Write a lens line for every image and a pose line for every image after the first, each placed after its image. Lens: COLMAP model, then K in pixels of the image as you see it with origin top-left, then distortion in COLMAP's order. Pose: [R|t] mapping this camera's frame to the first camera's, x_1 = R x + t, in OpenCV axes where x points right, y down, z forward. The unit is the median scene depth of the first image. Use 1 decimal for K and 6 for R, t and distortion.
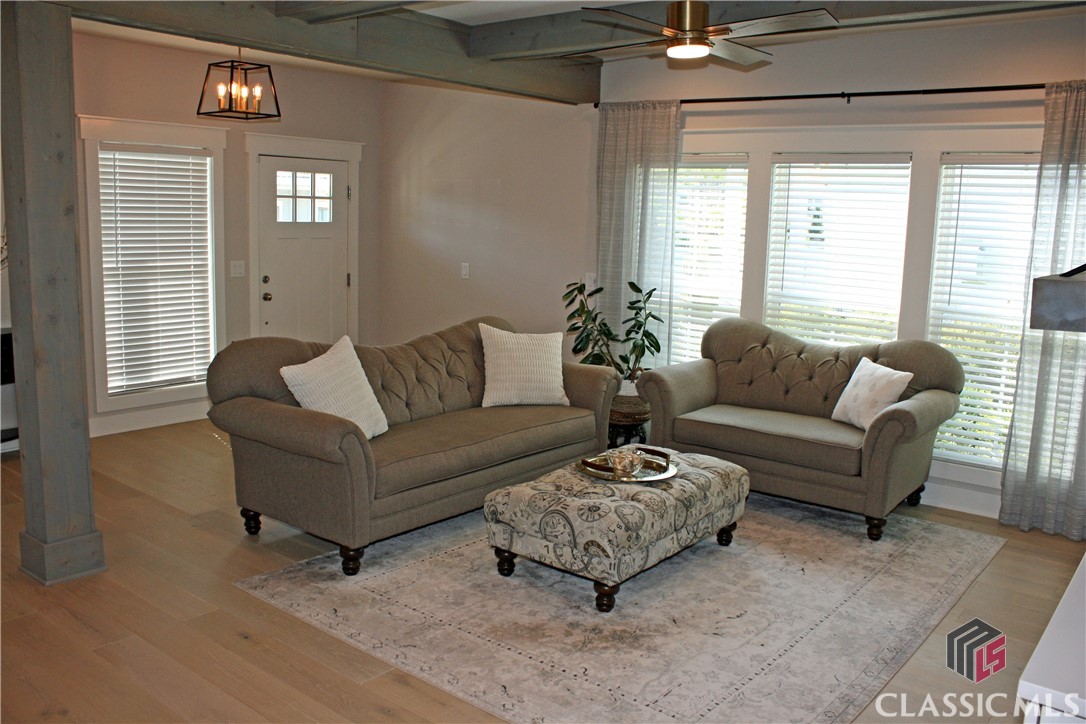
lens RADIAL K [[912.9, 0, 541.7], [0, 912.9, 365.6], [0, 0, 1]] dist [-0.173769, 0.159130]
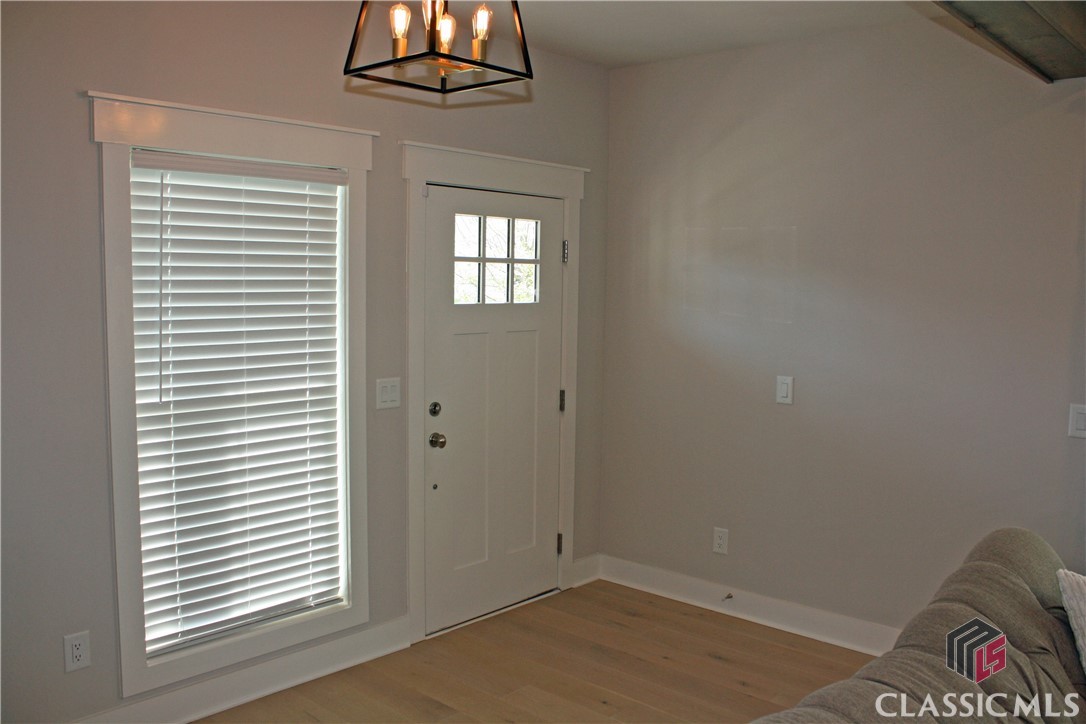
lens RADIAL K [[912.9, 0, 541.7], [0, 912.9, 365.6], [0, 0, 1]] dist [-0.173769, 0.159130]
pose [[0.997674, -0.008713, -0.067604, -0.221238], [0.004039, 0.997611, -0.068970, -0.090850], [0.068043, 0.068537, 0.995325, 0.484240]]
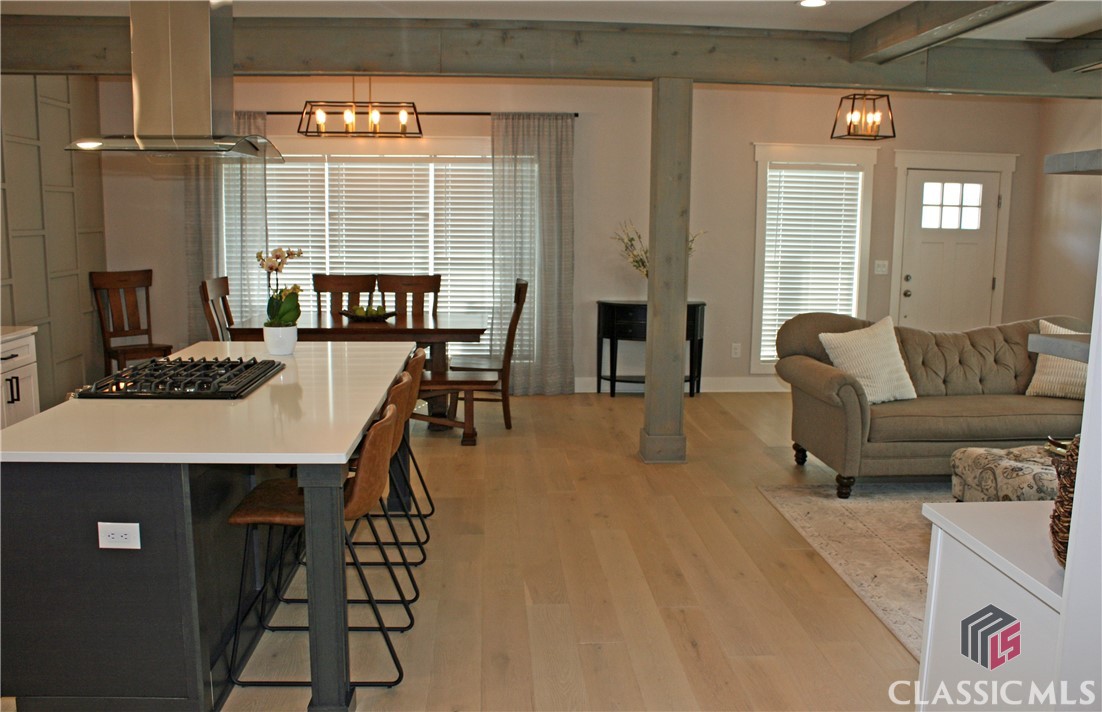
lens RADIAL K [[931.3, 0, 551.0], [0, 931.3, 356.0], [0, 0, 1]] dist [-0.150831, 0.124554]
pose [[0.674500, 0.089710, -0.732804, 0.263795], [-0.110870, 0.993642, 0.019592, 0.031829], [0.729902, 0.068031, 0.680158, -0.117046]]
